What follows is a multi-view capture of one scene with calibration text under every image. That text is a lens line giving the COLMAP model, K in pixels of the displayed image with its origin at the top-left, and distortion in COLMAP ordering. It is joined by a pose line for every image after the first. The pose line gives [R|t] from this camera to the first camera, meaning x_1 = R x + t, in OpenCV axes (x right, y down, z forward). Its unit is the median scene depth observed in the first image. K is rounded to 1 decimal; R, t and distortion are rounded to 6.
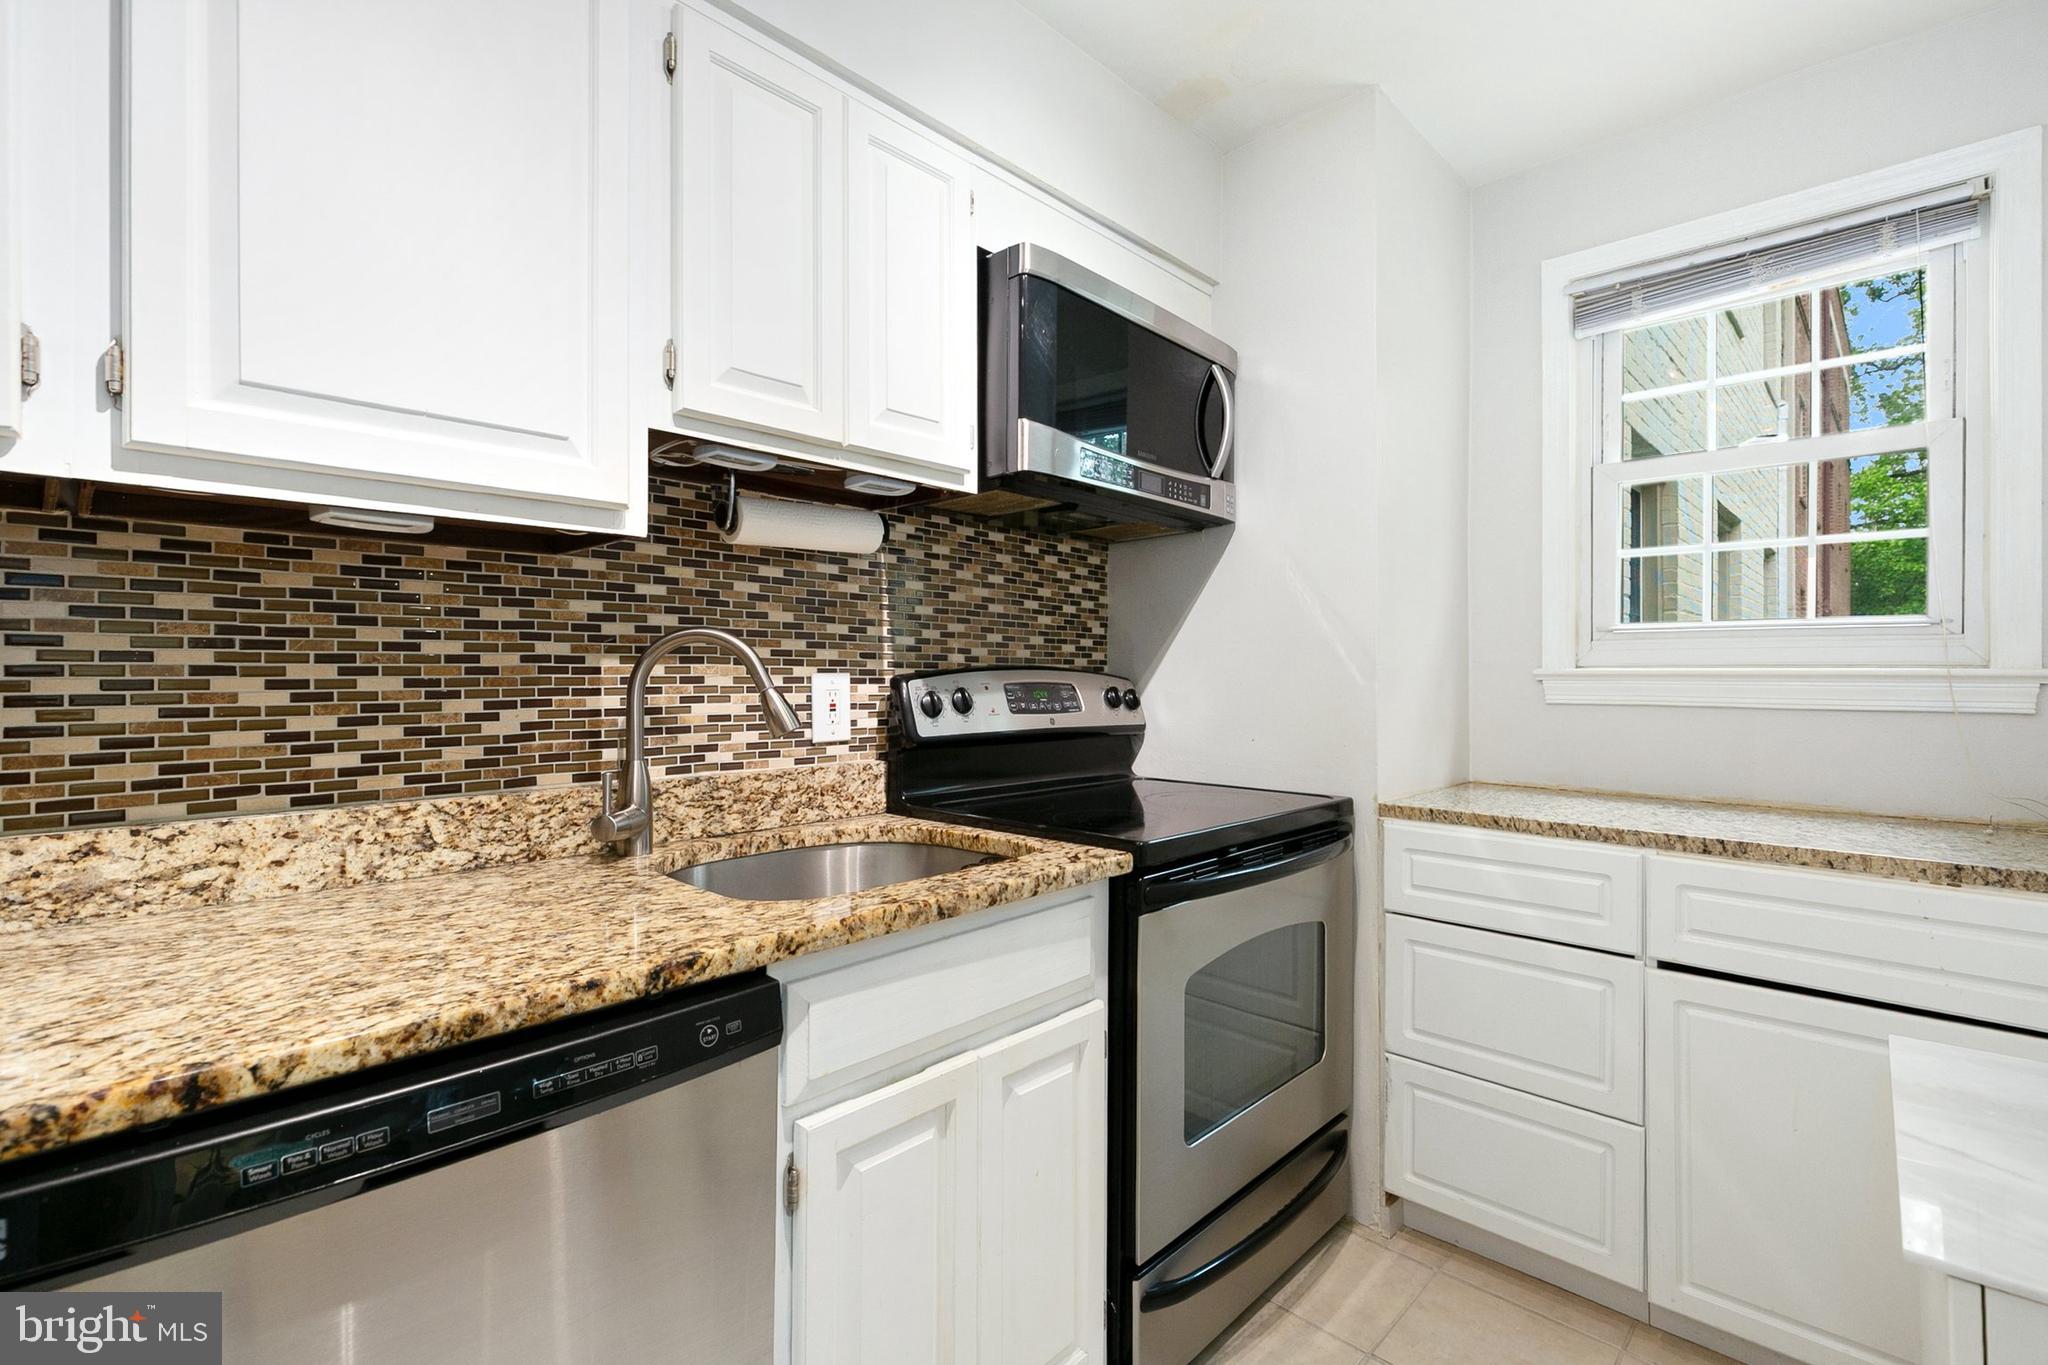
lens RADIAL K [[932.7, 0, 1024.7], [0, 932.7, 667.8], [0, 0, 1]] dist [0.011204, -0.003719]
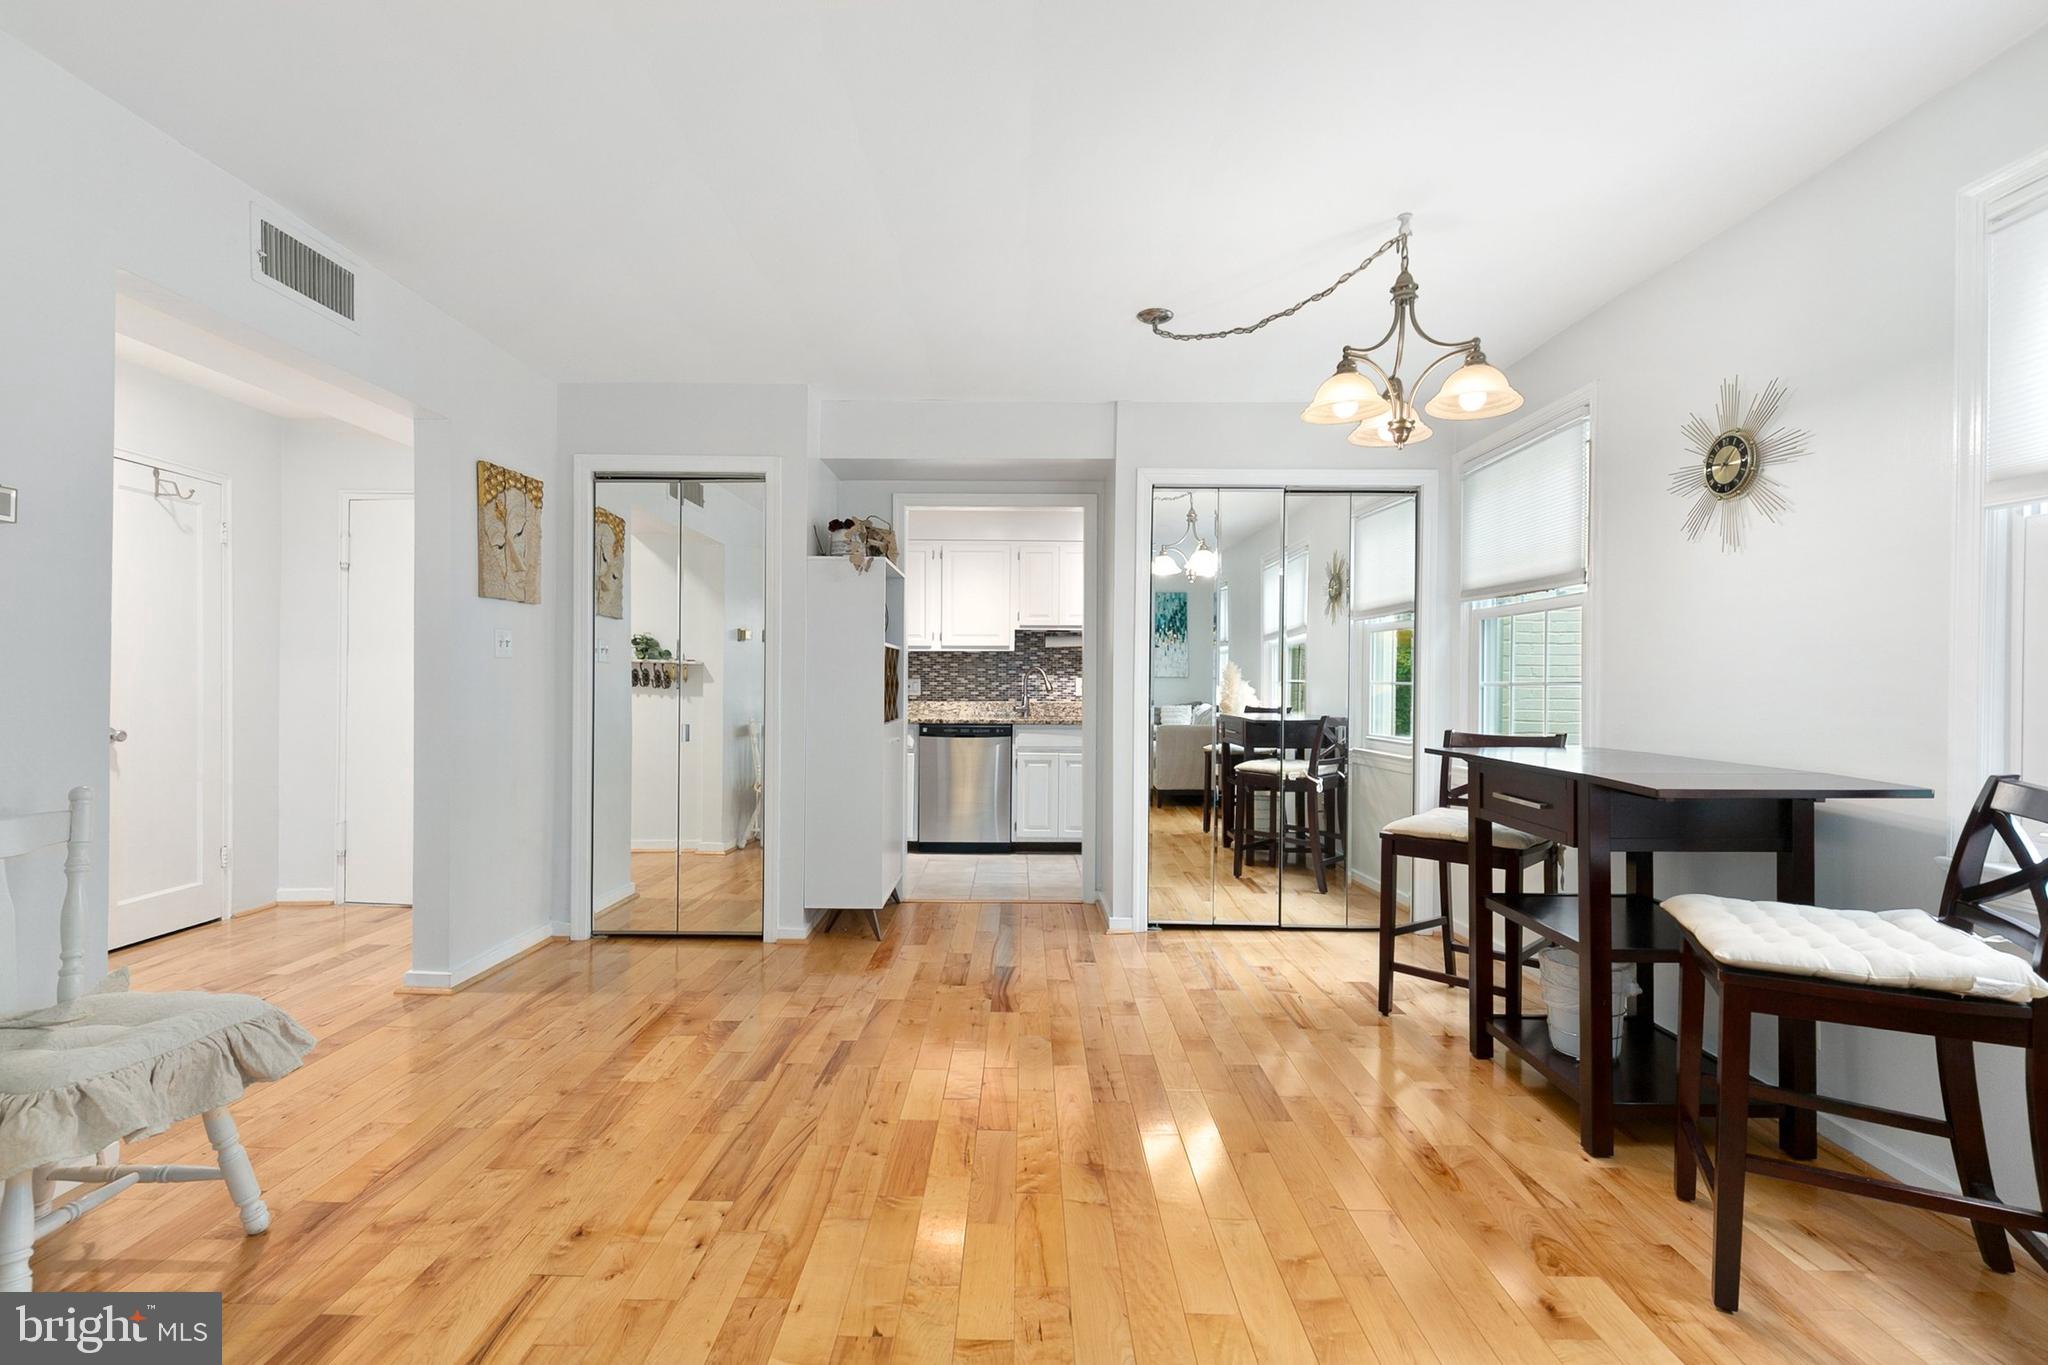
lens RADIAL K [[932.7, 0, 1017.4], [0, 932.7, 682.0], [0, 0, 1]] dist [0.011204, -0.003719]
pose [[0.690789, 0.003519, -0.723048, 2.943707], [-0.000779, 0.999991, 0.004123, 0.010802], [0.723056, -0.002285, 0.690785, -2.248278]]
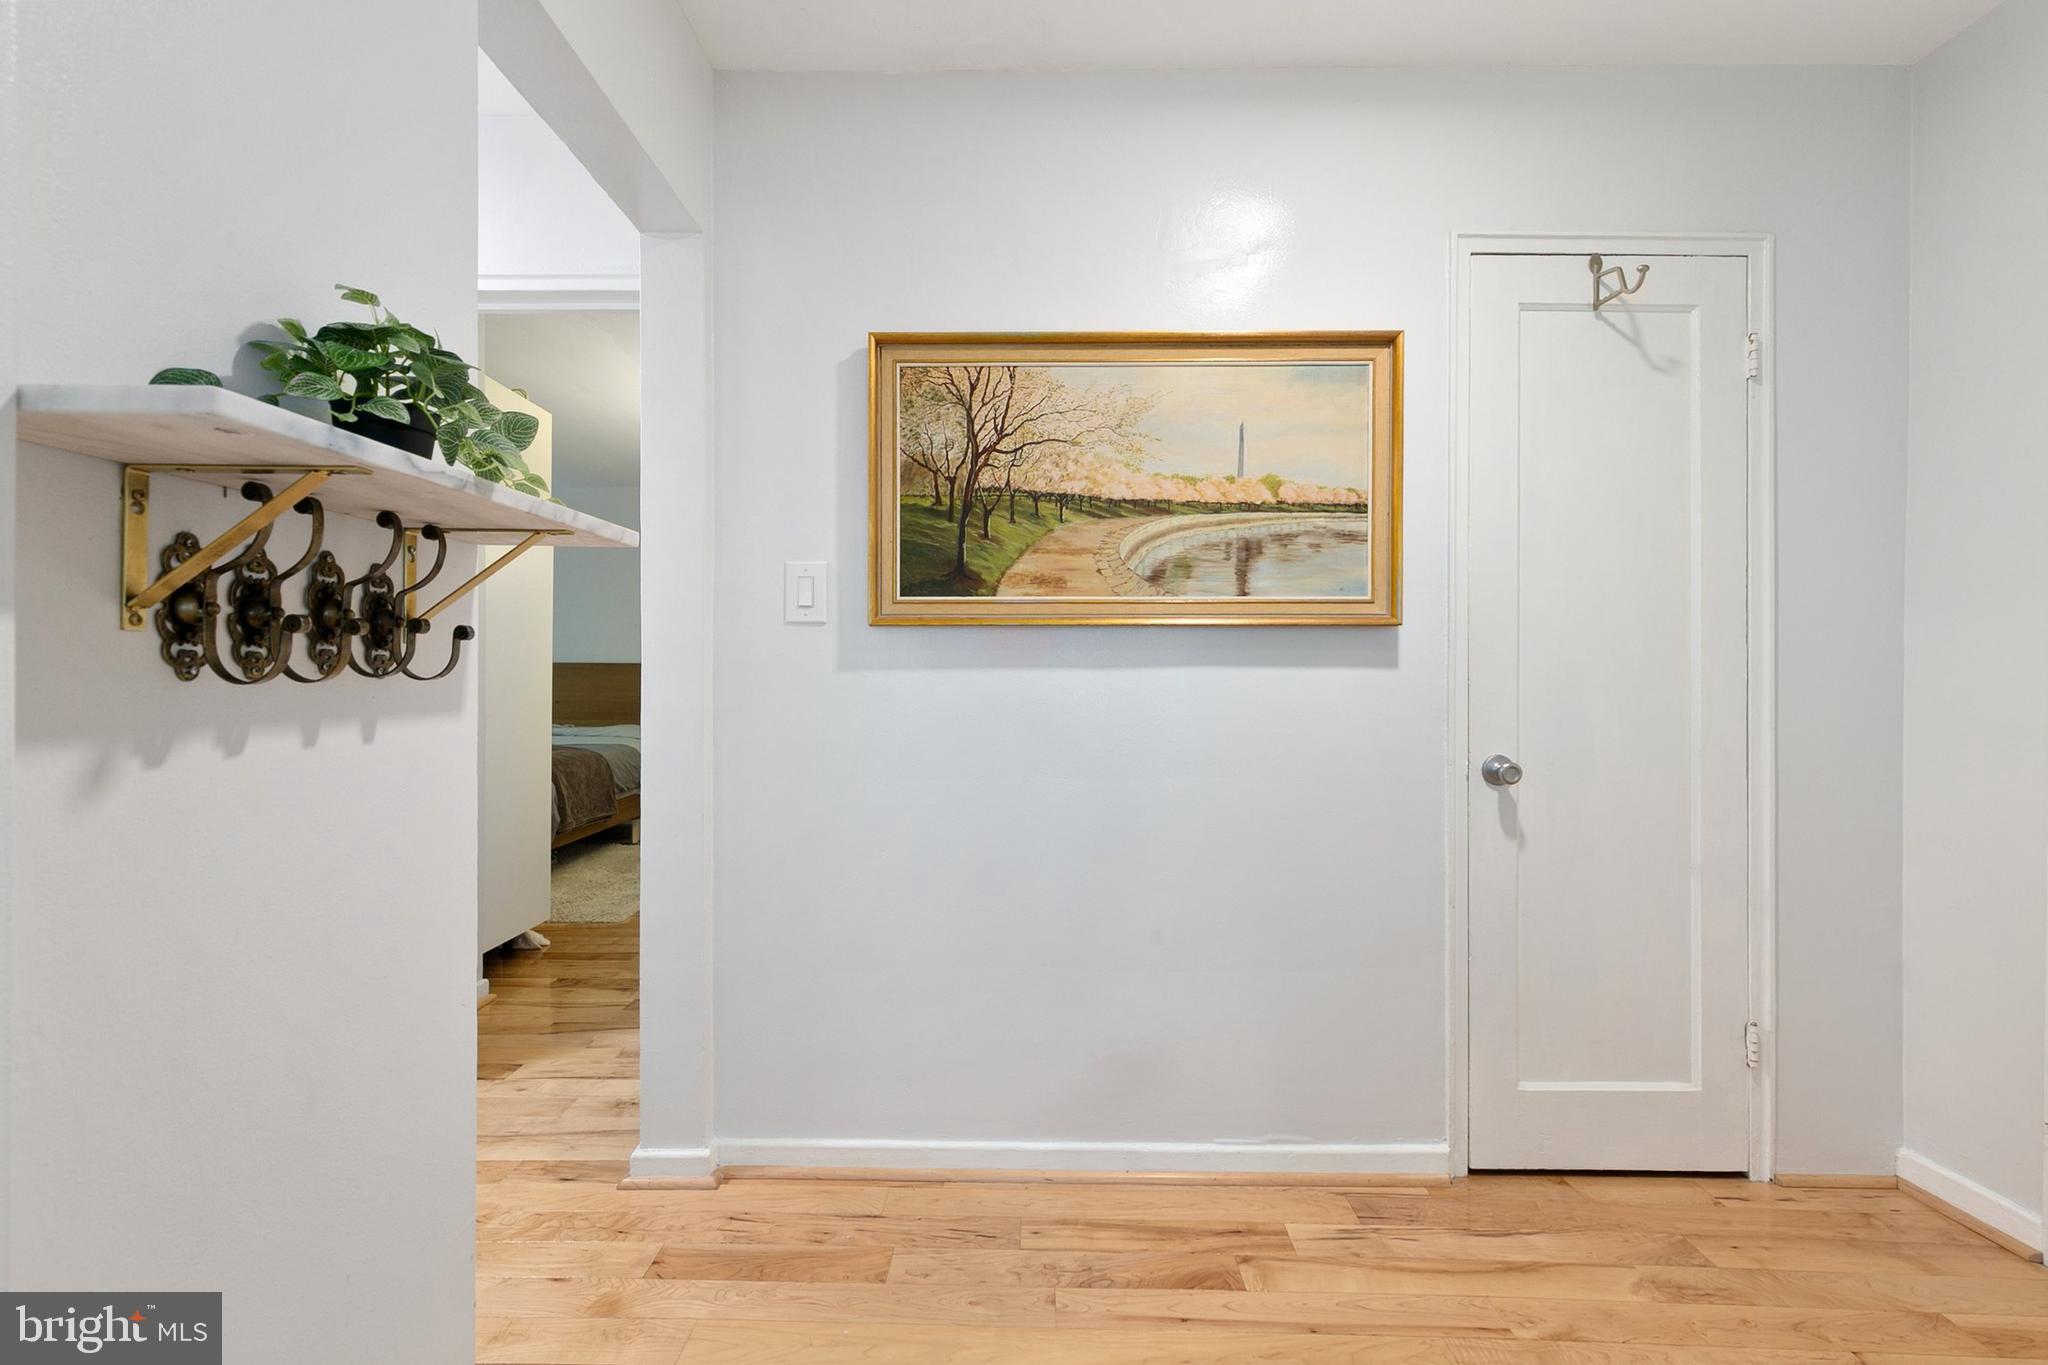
lens RADIAL K [[932.7, 0, 1009.2], [0, 932.7, 675.9], [0, 0, 1]] dist [0.011204, -0.003719]
pose [[-0.732208, -0.000747, -0.681081, 0.800363], [0.003143, 0.999985, -0.004475, 0.034800], [0.681074, -0.005417, -0.732195, -1.740028]]
